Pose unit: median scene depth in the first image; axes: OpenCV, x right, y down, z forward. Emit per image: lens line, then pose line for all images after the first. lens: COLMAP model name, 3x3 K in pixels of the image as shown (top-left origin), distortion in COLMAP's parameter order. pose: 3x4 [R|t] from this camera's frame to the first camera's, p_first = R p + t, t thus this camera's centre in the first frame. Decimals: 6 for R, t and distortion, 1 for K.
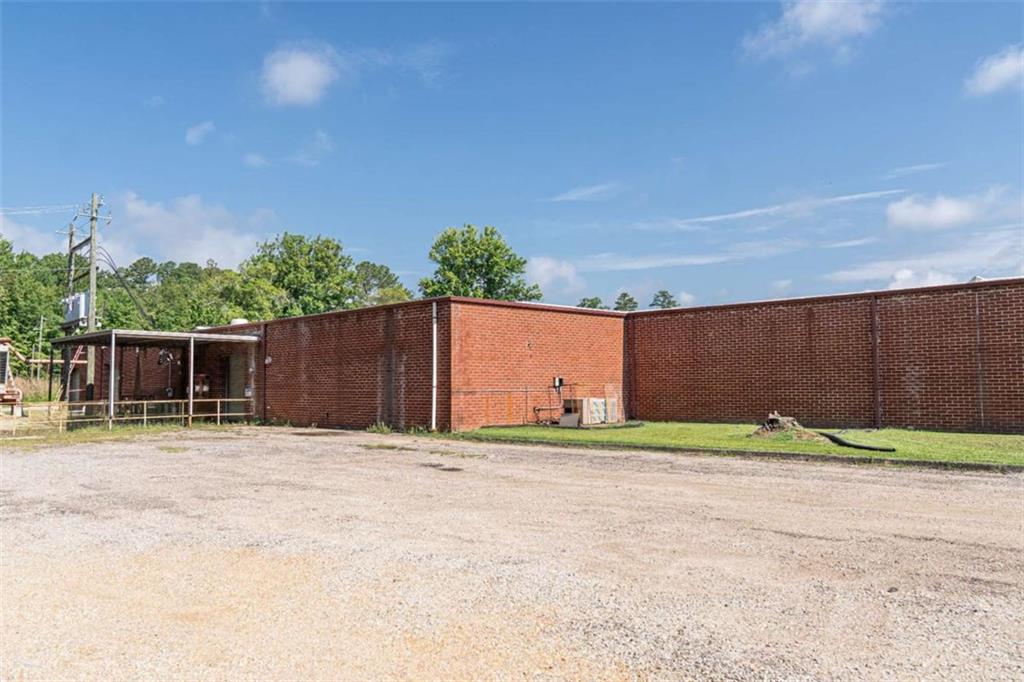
lens RADIAL K [[742.8, 0, 512.0], [0, 742.8, 341.0], [0, 0, 1]] dist [-0.027389, 0.003909]
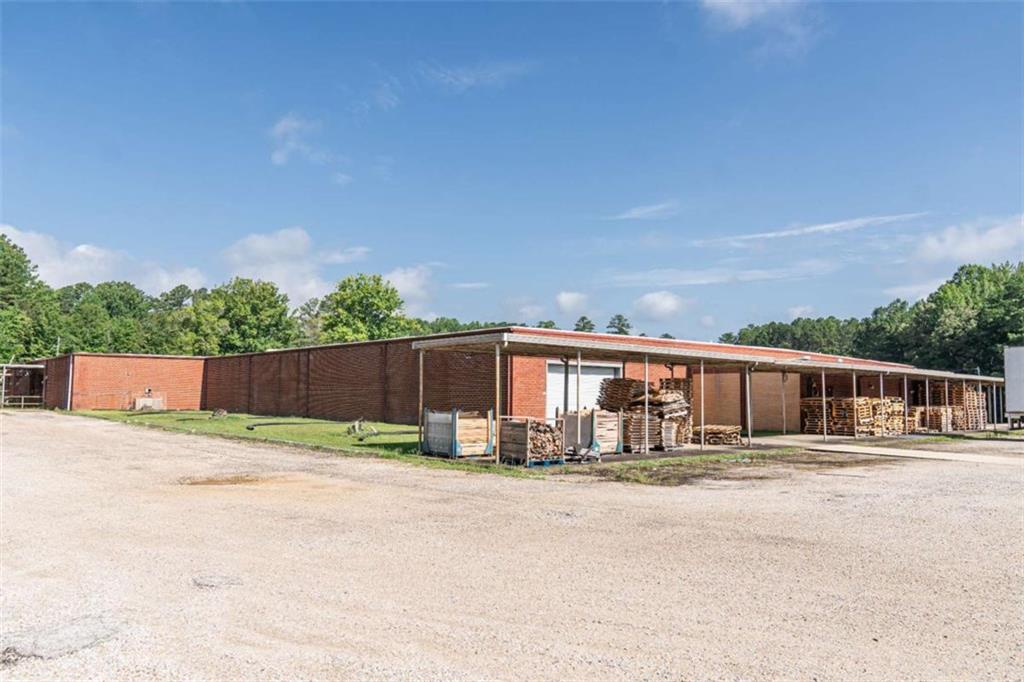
lens RADIAL K [[707.8, 0, 510.8], [0, 707.8, 378.3], [0, 0, 1]] dist [0.006084, 0.002067]
pose [[0.994357, 0.017707, -0.104597, 0.348971], [-0.013783, 0.999178, 0.038126, -0.019524], [0.105186, -0.036469, 0.993784, -0.245141]]
